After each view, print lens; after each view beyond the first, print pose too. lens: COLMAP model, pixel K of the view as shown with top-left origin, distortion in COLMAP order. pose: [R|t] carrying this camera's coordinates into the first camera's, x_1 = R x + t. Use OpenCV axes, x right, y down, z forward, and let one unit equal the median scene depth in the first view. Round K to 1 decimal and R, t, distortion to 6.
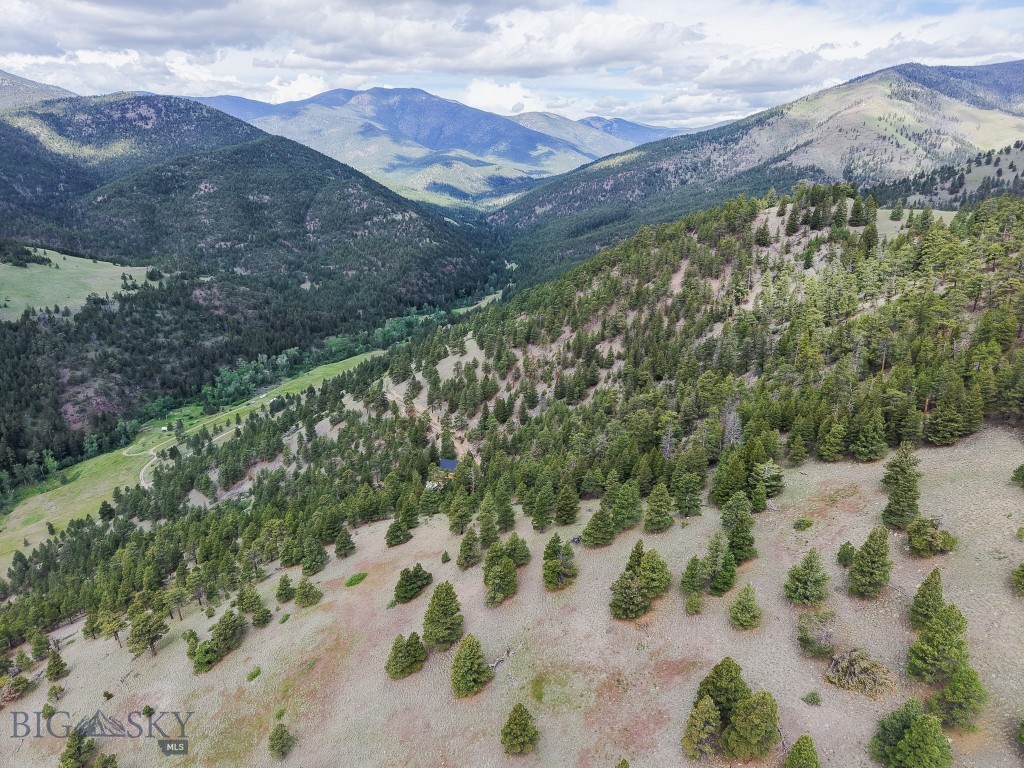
lens RADIAL K [[694.4, 0, 507.1], [0, 694.4, 384.1], [0, 0, 1]] dist [0.022962, -0.019197]
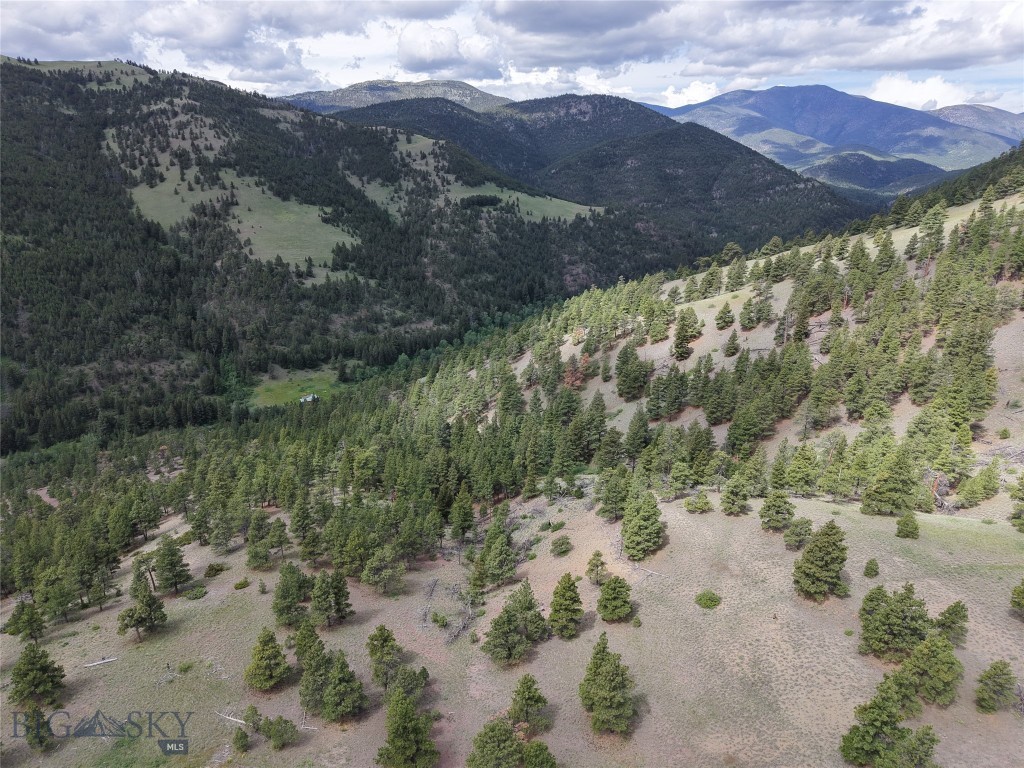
lens RADIAL K [[694.4, 0, 510.4], [0, 694.4, 394.7], [0, 0, 1]] dist [0.022962, -0.019197]
pose [[0.876435, 0.147449, -0.458390, -0.007508], [-0.146566, 0.988481, 0.037730, 0.107214], [0.458673, 0.034116, 0.887950, -0.160852]]
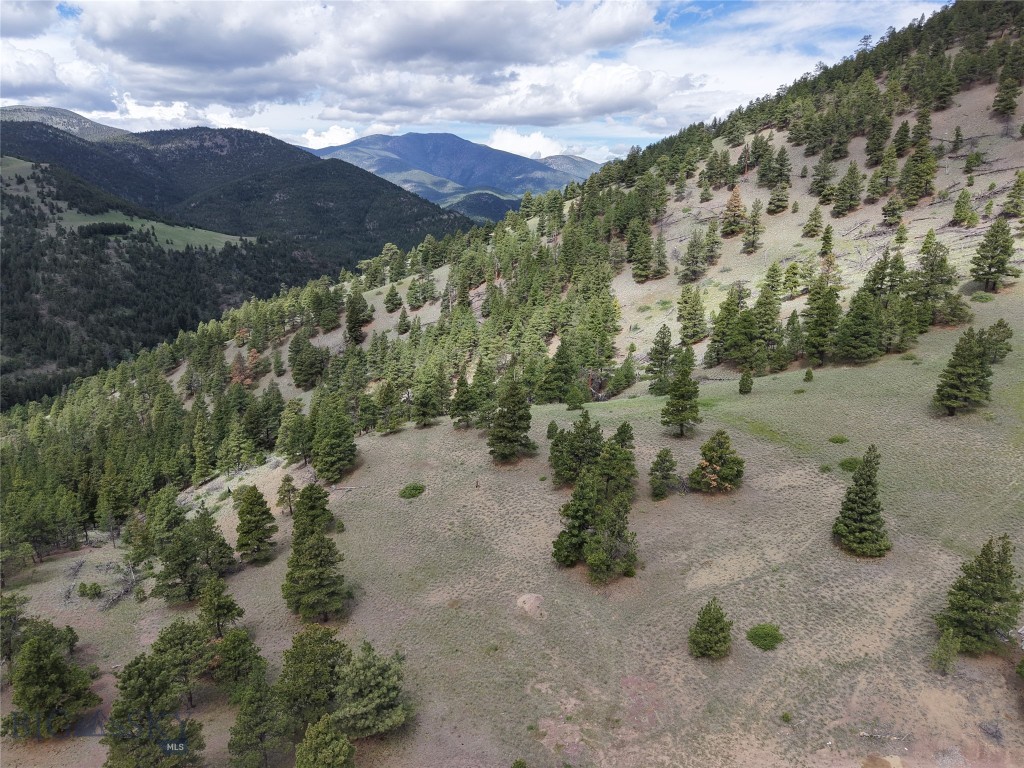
lens RADIAL K [[694.4, 0, 517.1], [0, 694.4, 384.6], [0, 0, 1]] dist [0.022962, -0.019197]
pose [[0.999747, -0.001661, -0.022422, -0.007448], [0.000202, 0.997893, -0.064882, 0.121729], [0.022483, 0.064861, 0.997641, -0.156260]]
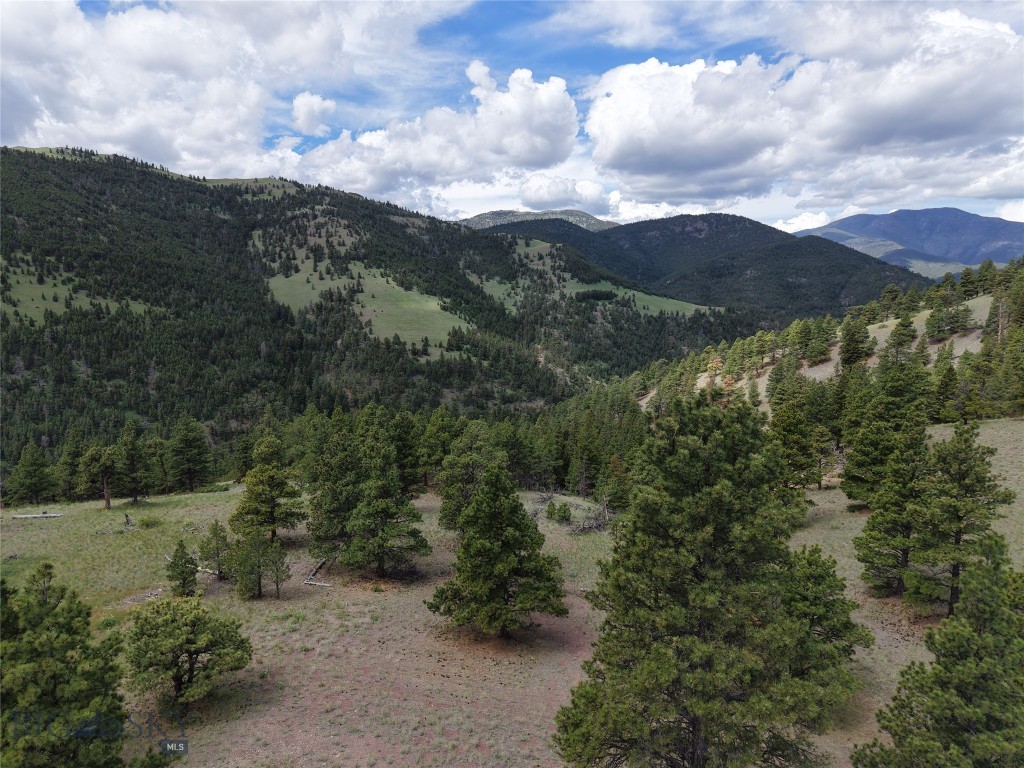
lens RADIAL K [[694.4, 0, 509.2], [0, 694.4, 392.9], [0, 0, 1]] dist [0.022962, -0.019197]
pose [[0.788062, 0.080547, -0.610304, -0.020273], [-0.184989, 0.976567, -0.109983, 0.133289], [0.587144, 0.199573, 0.784495, -0.136306]]
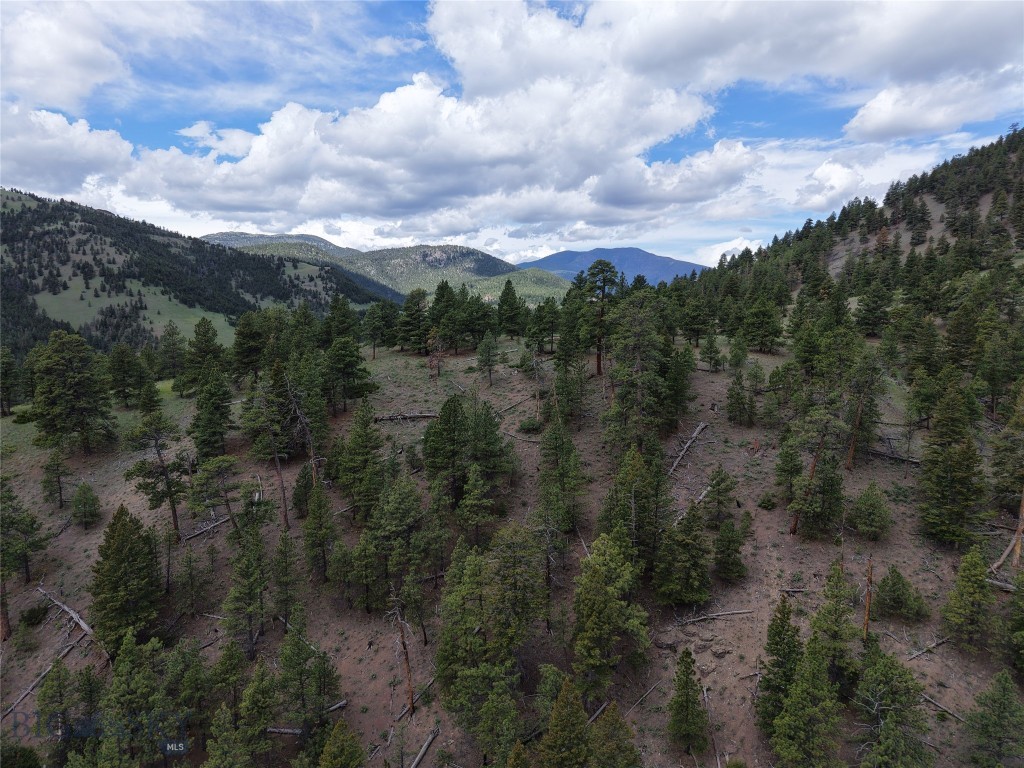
lens RADIAL K [[694.4, 0, 527.5], [0, 694.4, 382.5], [0, 0, 1]] dist [0.022962, -0.019197]
pose [[0.966451, 0.009799, -0.256663, -0.013775], [-0.065974, 0.975216, -0.211189, 0.174427], [0.248232, 0.221037, 0.943145, -0.234201]]
